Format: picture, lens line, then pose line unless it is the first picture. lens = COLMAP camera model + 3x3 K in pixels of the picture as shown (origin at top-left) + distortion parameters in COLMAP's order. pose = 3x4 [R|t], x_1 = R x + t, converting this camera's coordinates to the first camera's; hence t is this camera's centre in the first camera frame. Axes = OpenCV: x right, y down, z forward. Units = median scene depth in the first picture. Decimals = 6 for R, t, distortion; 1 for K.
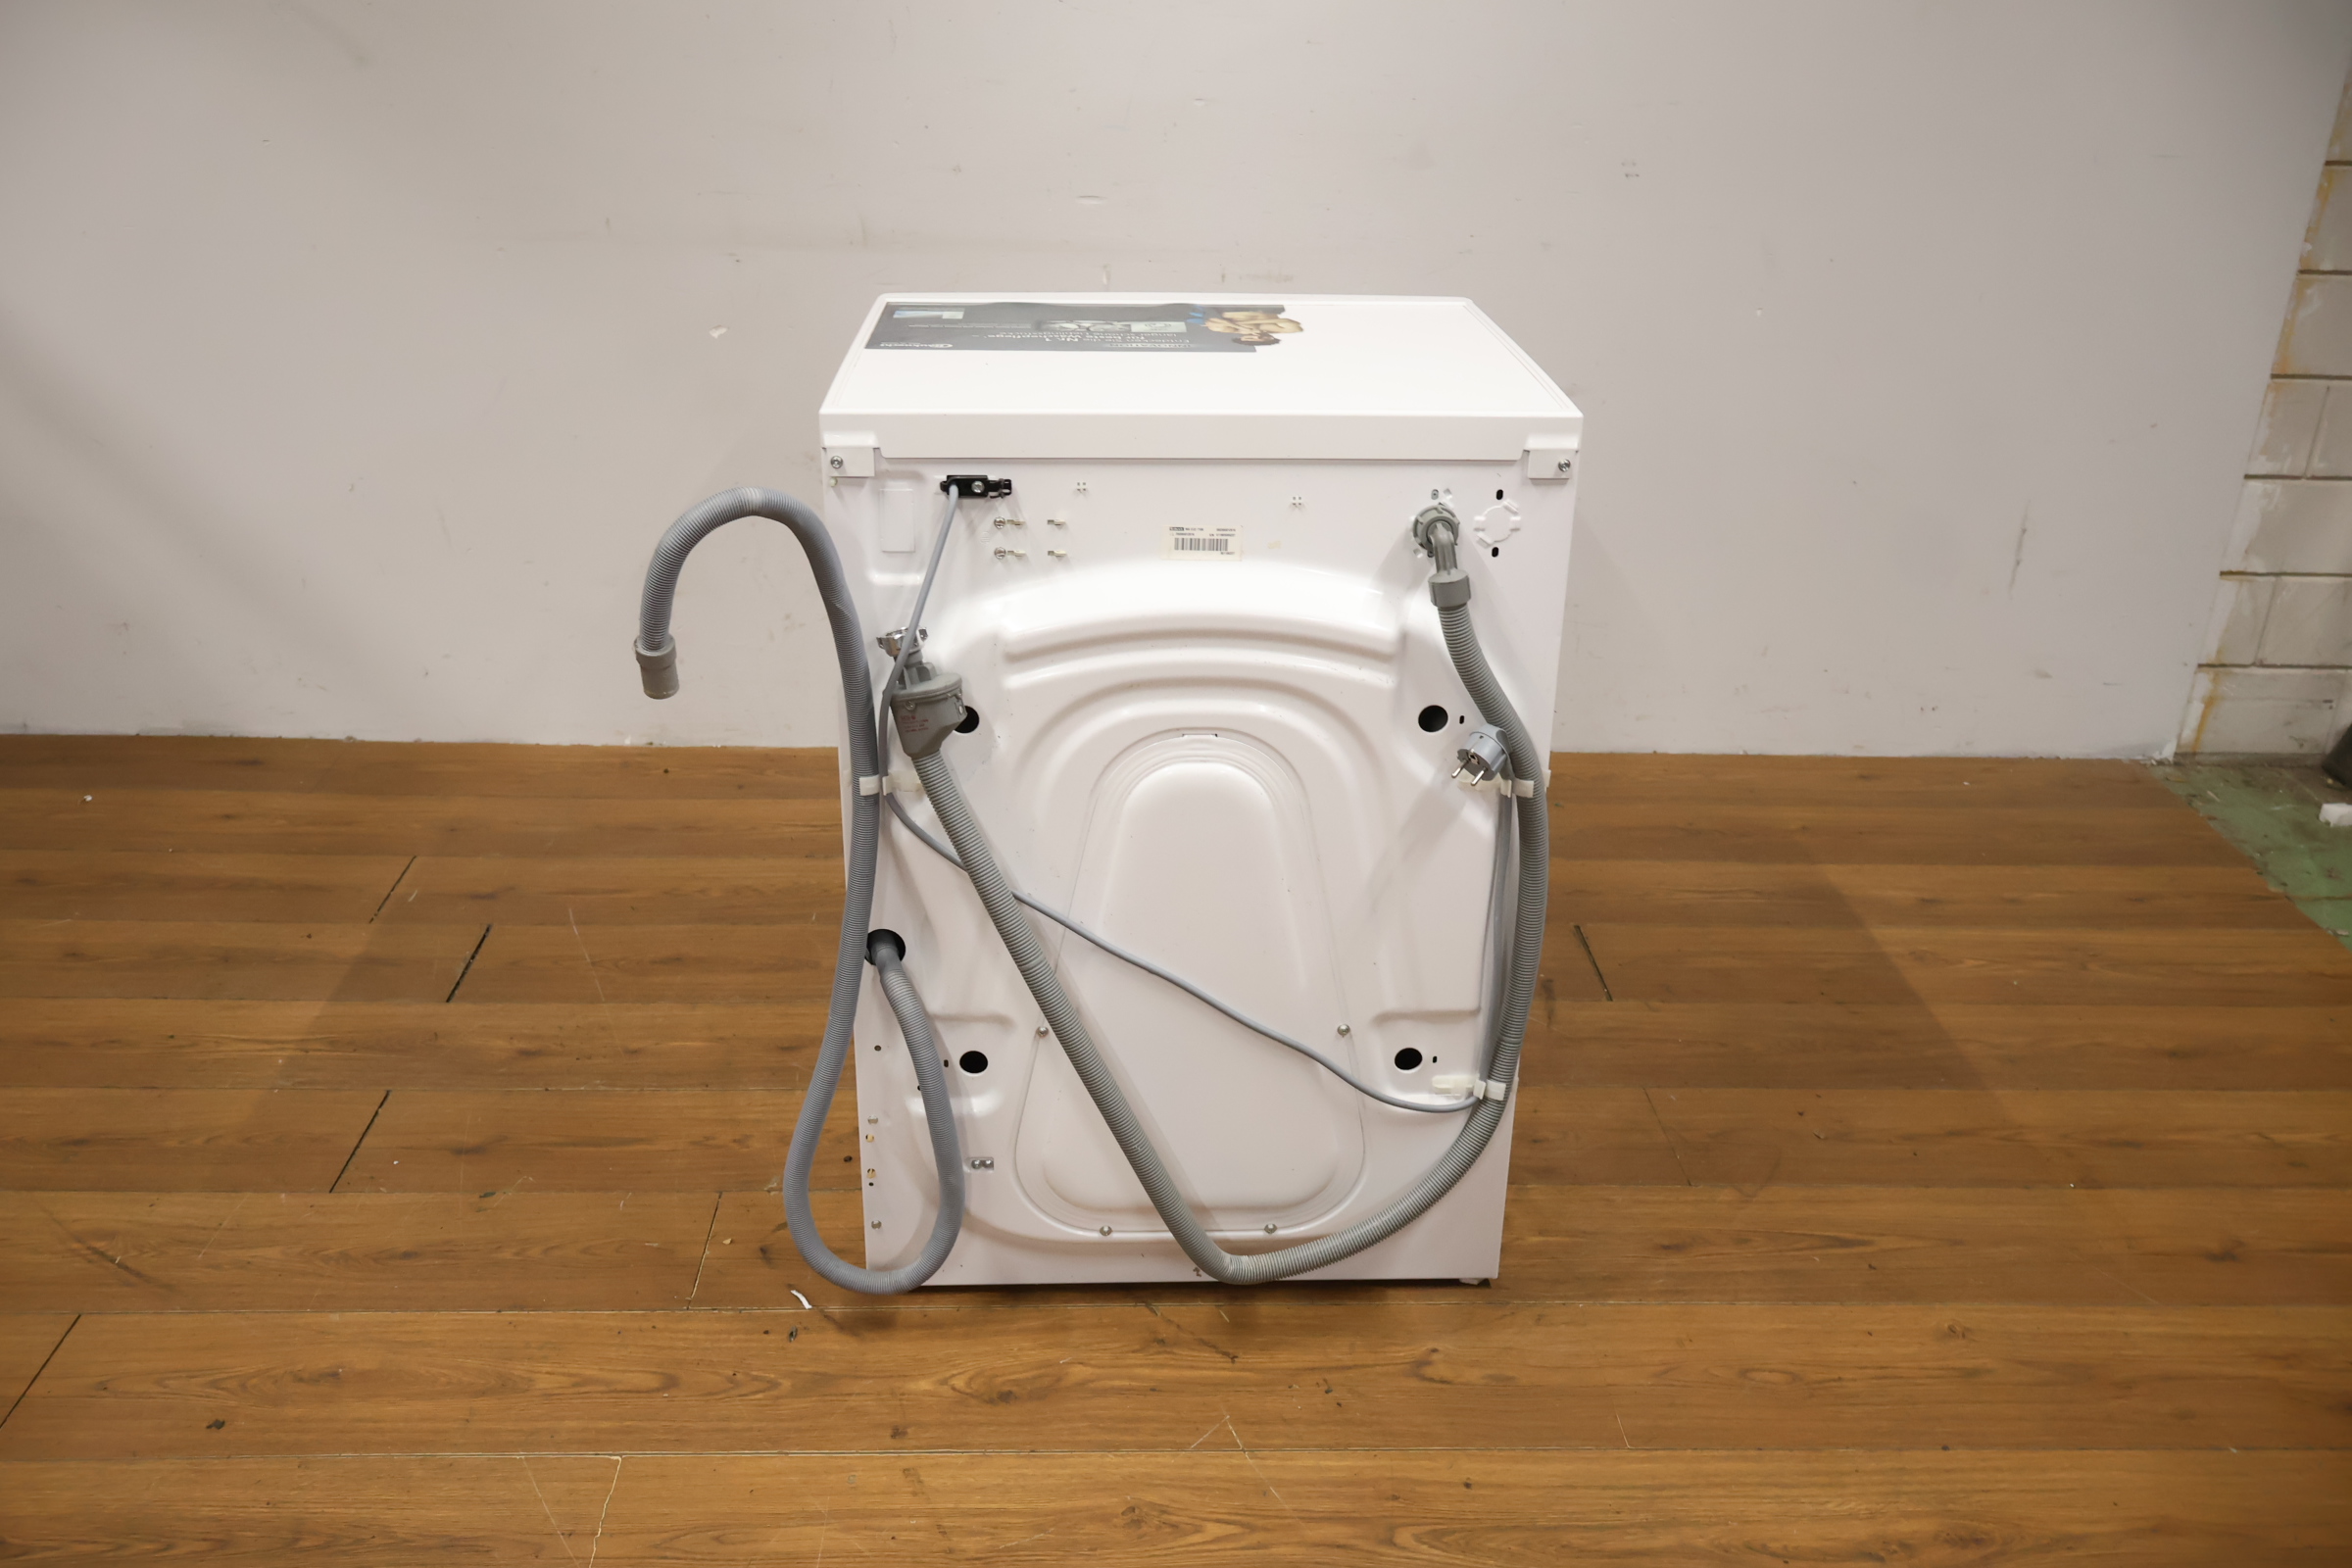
lens RADIAL K [[2008.4, 0, 1178.5], [0, 2008.4, 775.9], [0, 0, 1]] dist [0.003779, 0.003416]
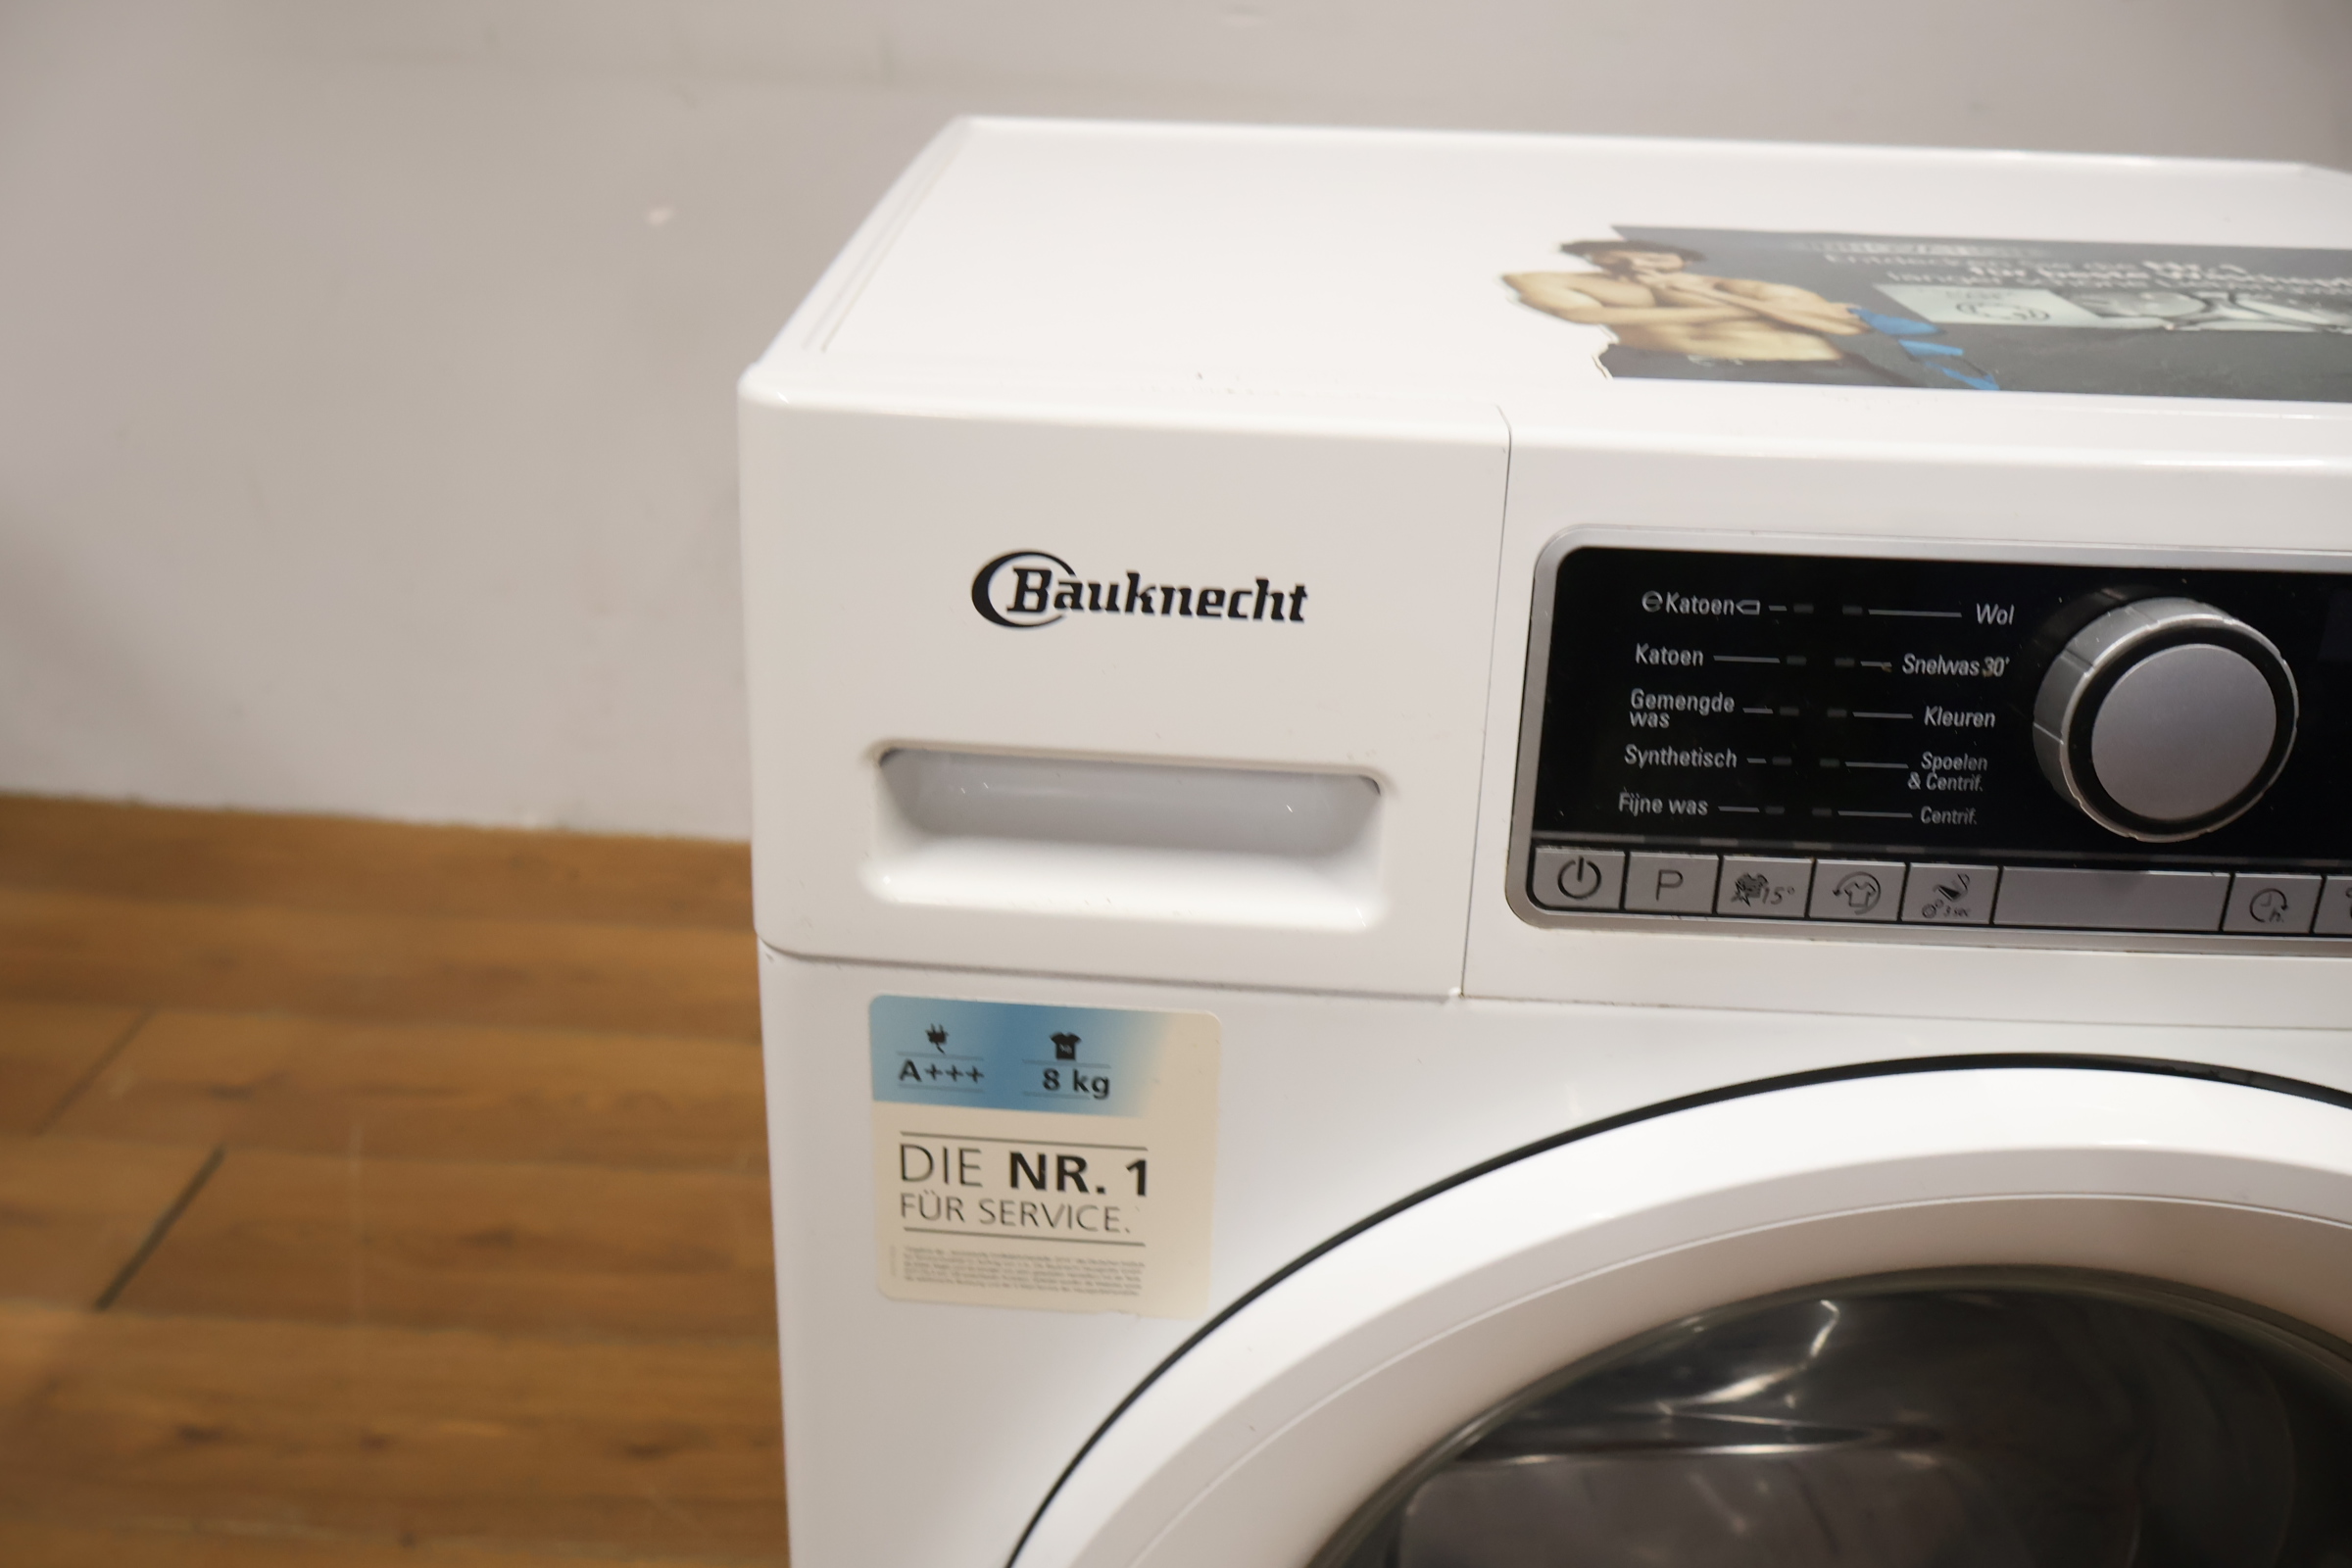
lens RADIAL K [[1988.8, 0, 1168.6], [0, 1988.8, 780.9], [0, 0, 1]] dist [0.005217, -0.003978]
pose [[0.996842, 0.046780, -0.064166, -0.020510], [-0.045678, 0.998784, 0.018532, -0.073810], [0.064955, -0.015543, 0.997767, 0.470748]]
